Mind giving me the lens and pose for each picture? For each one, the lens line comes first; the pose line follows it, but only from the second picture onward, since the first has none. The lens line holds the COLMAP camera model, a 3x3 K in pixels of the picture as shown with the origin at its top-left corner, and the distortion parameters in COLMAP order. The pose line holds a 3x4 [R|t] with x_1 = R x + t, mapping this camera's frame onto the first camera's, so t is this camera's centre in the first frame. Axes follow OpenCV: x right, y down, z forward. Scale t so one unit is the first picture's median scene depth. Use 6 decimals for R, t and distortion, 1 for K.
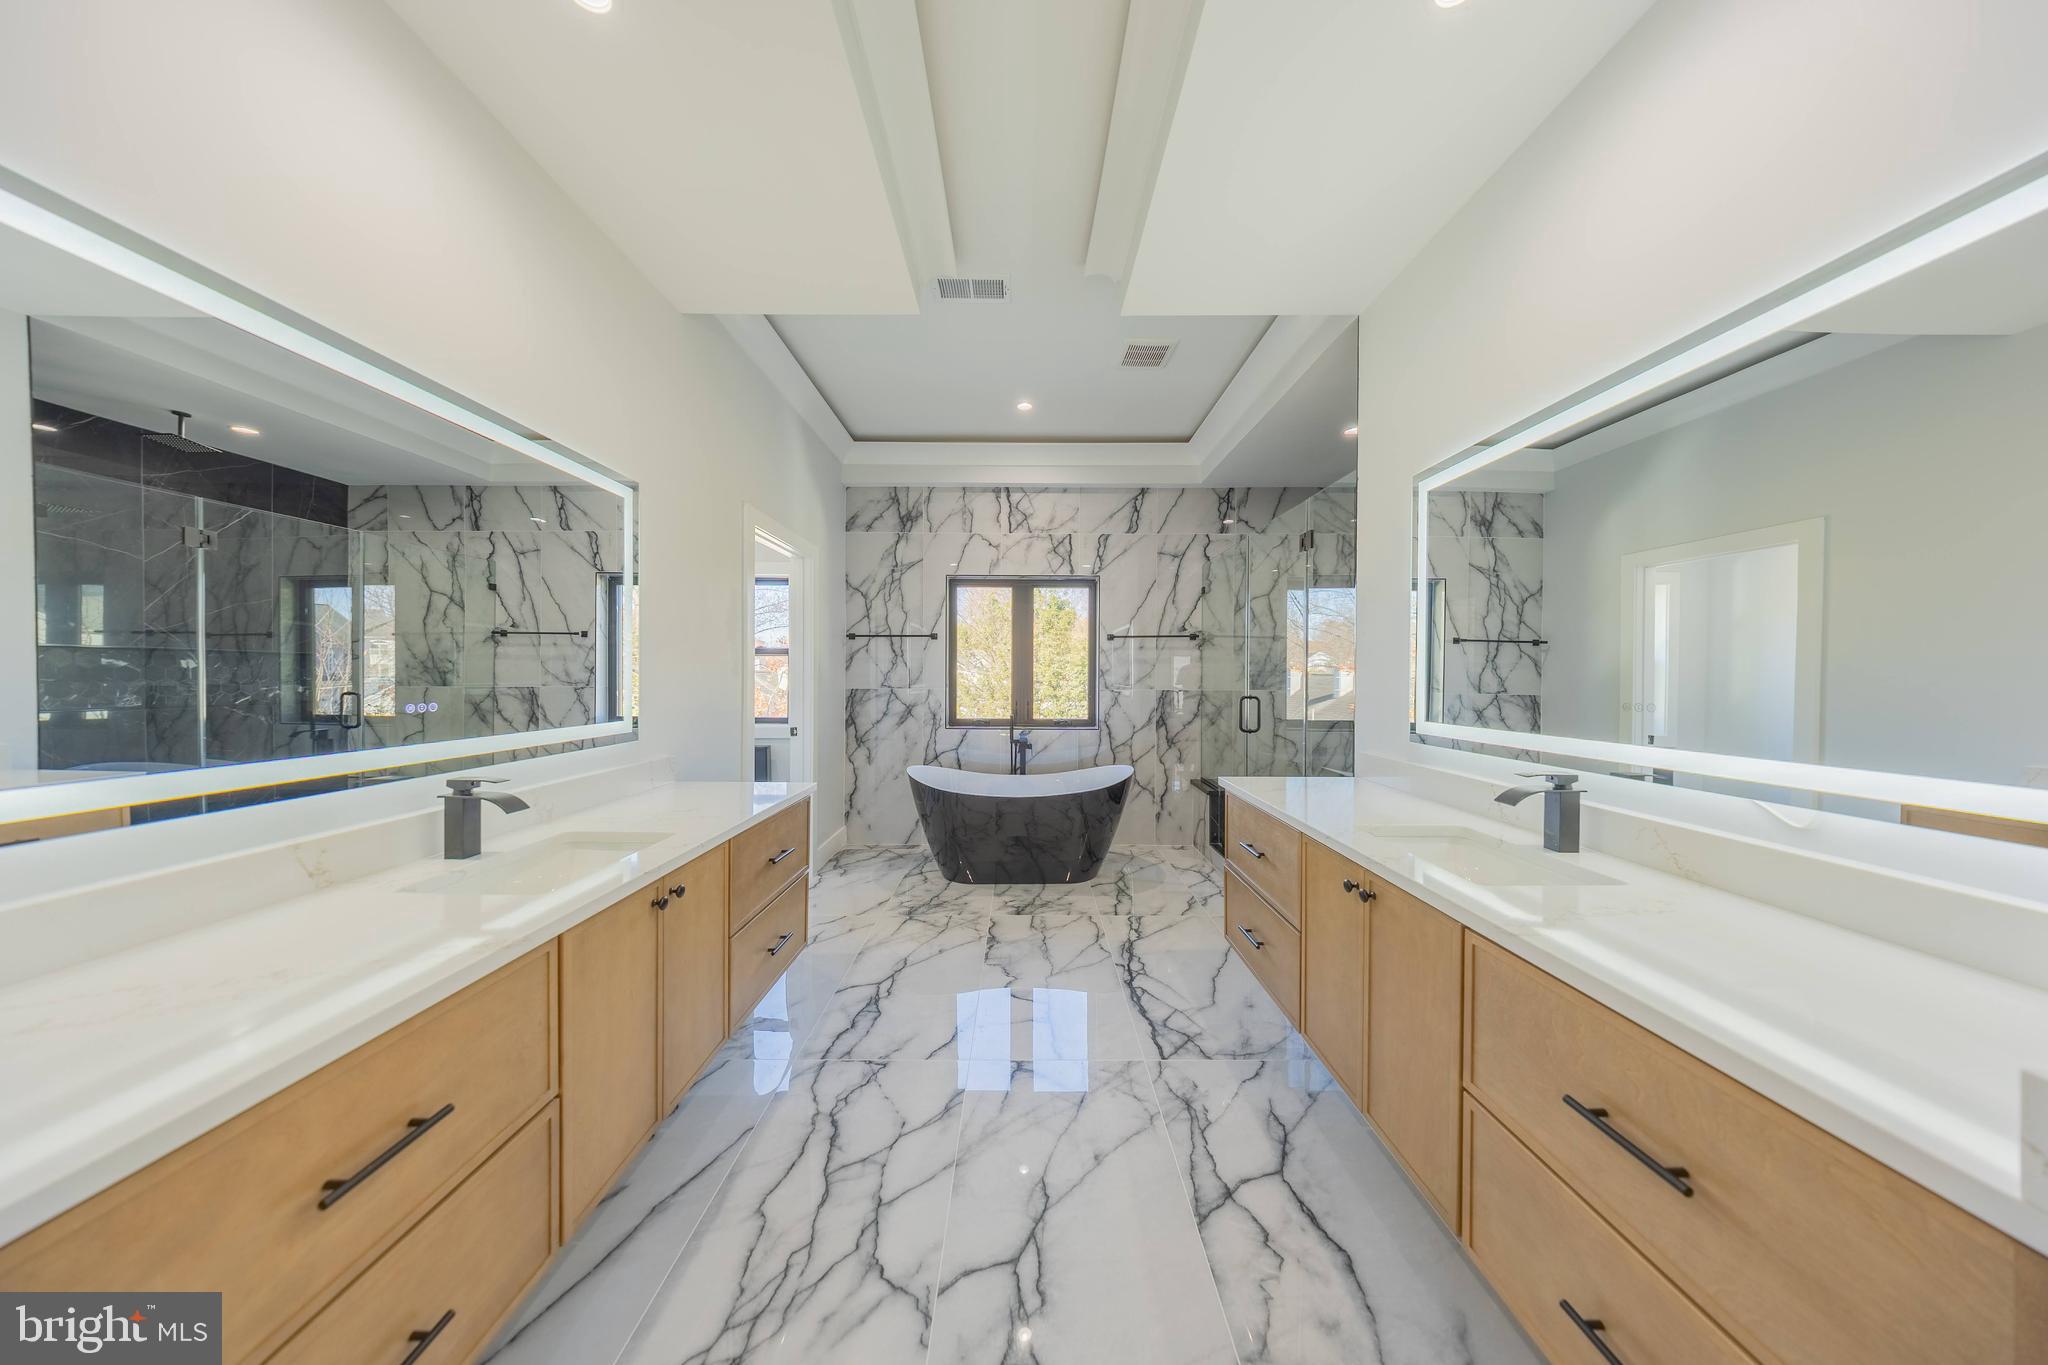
lens RADIAL K [[593.0, 0, 1034.8], [0, 593.0, 679.7], [0, 0, 1]] dist [-0.008274, 0.000515]
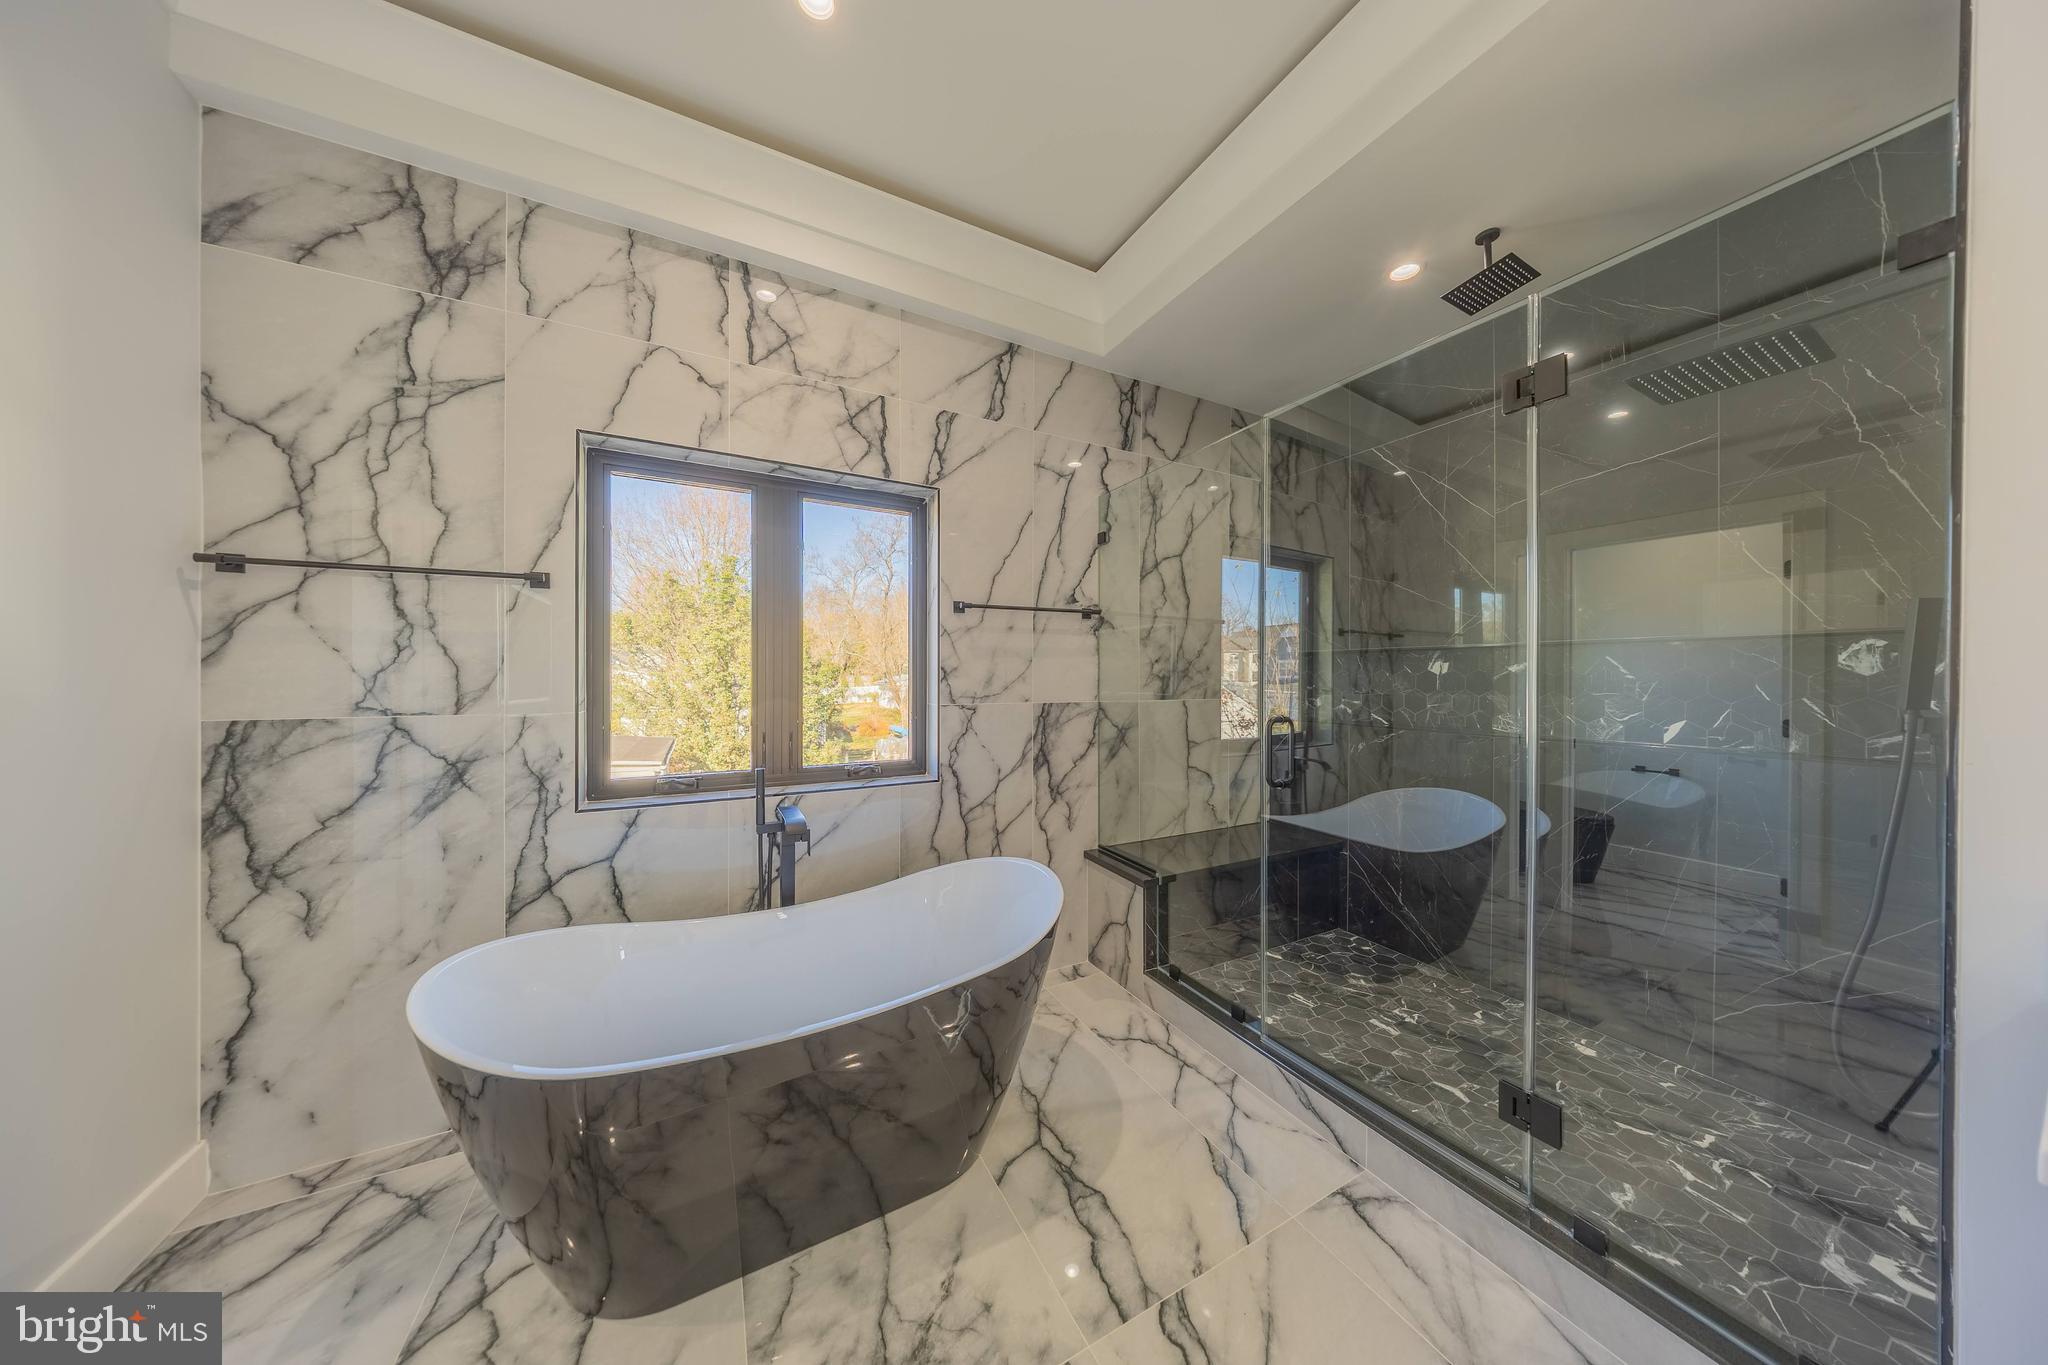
lens RADIAL K [[593.0, 0, 1027.8], [0, 593.0, 678.5], [0, 0, 1]] dist [-0.008274, 0.000515]
pose [[0.888097, -0.003654, 0.459641, -0.062271], [0.005227, 0.999984, -0.002150, -0.005265], [-0.459625, 0.004312, 0.888102, 0.501256]]
